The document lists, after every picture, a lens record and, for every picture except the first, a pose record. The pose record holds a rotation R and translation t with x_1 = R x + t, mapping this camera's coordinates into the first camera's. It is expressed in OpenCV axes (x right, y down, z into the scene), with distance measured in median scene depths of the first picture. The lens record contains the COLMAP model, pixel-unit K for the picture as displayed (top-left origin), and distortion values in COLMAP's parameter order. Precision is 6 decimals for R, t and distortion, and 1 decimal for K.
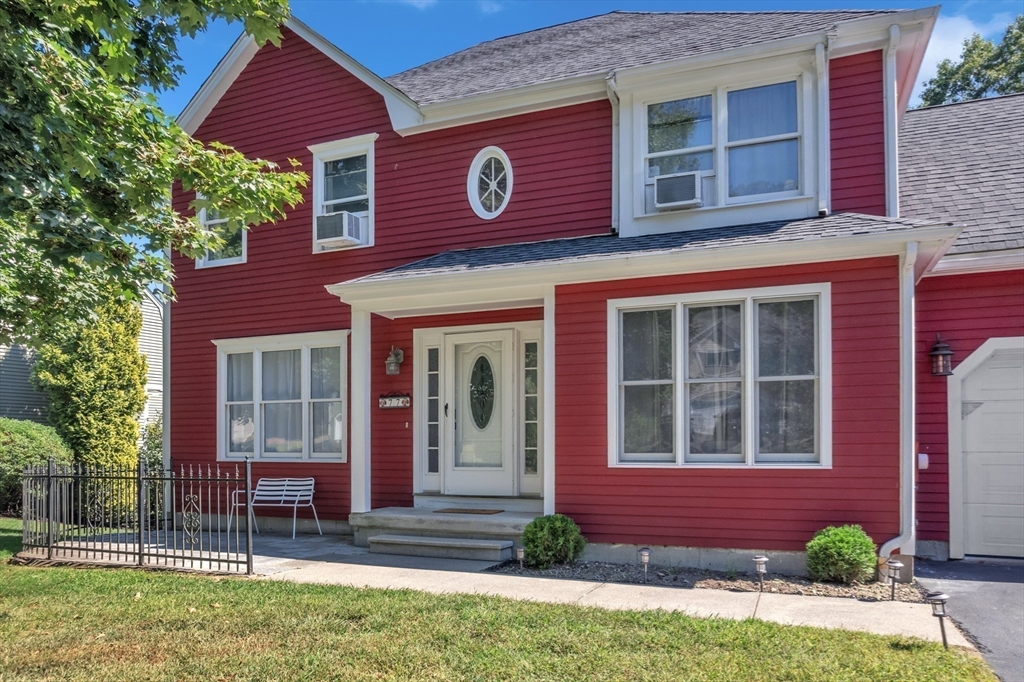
lens RADIAL K [[693.1, 0, 512.8], [0, 693.1, 461.0], [0, 0, 1]] dist [-0.006424, -0.002033]
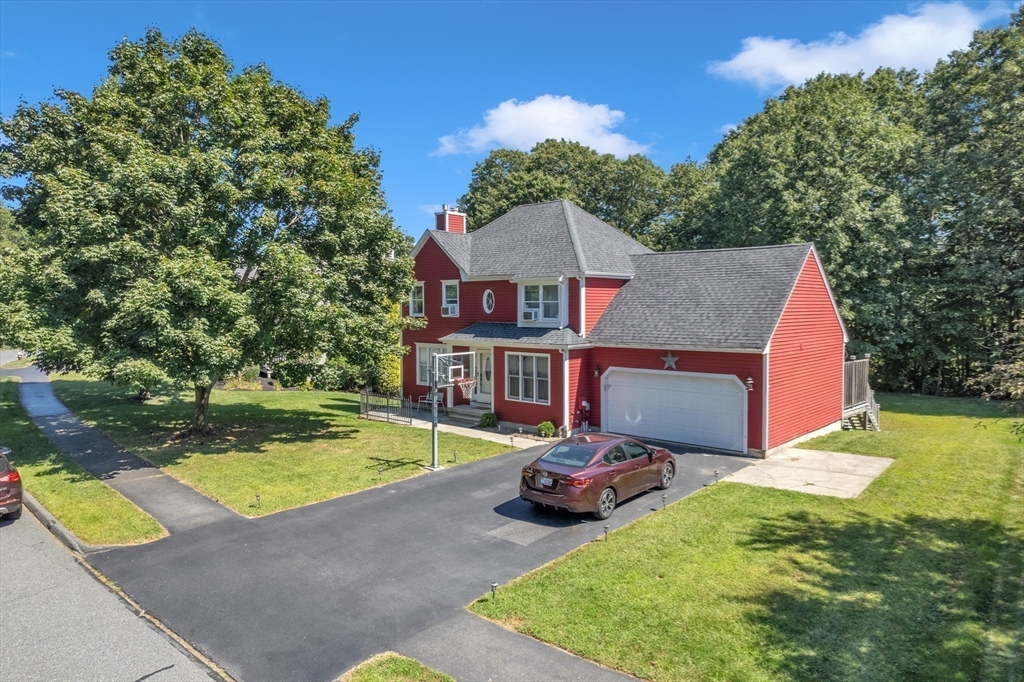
lens RADIAL K [[664.6, 0, 514.7], [0, 664.6, 355.1], [0, 0, 1]] dist [-0.026837, -0.000122]
pose [[0.931744, 0.018399, -0.362649, 1.246909], [0.002952, 0.998299, 0.058234, -0.367197], [0.363103, -0.055330, 0.930105, -1.851212]]
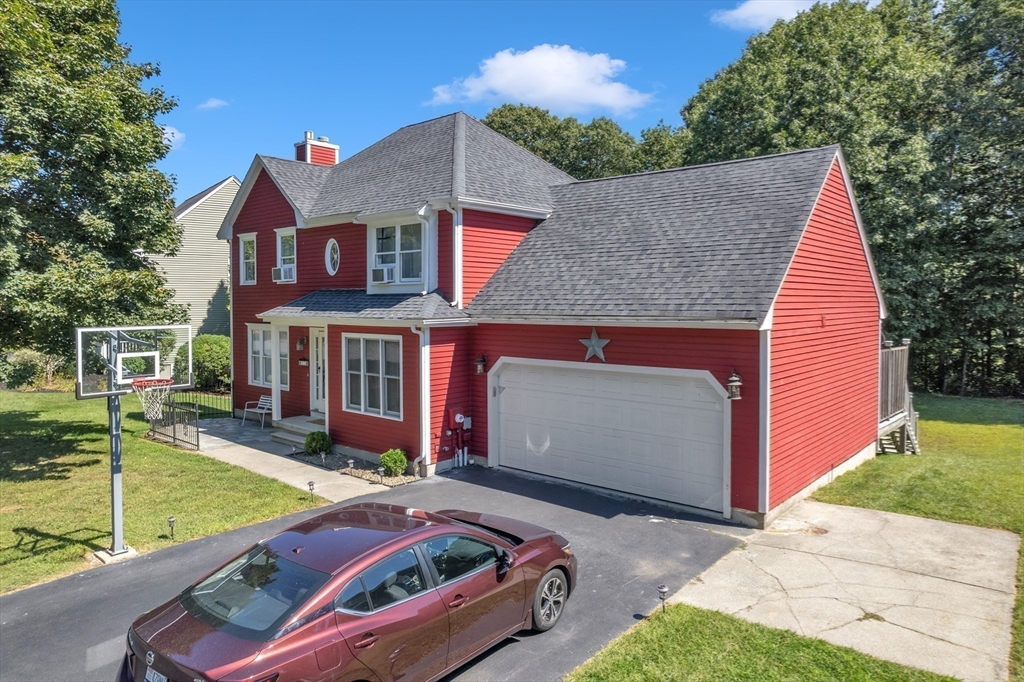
lens RADIAL K [[673.7, 0, 512.0], [0, 673.7, 341.0], [0, 0, 1]] dist [-0.056924, 0.058612]
pose [[0.940762, 0.013973, -0.338781, 1.204496], [0.001321, 0.998992, 0.044872, -0.270240], [0.339066, -0.042661, 0.939795, -0.691299]]
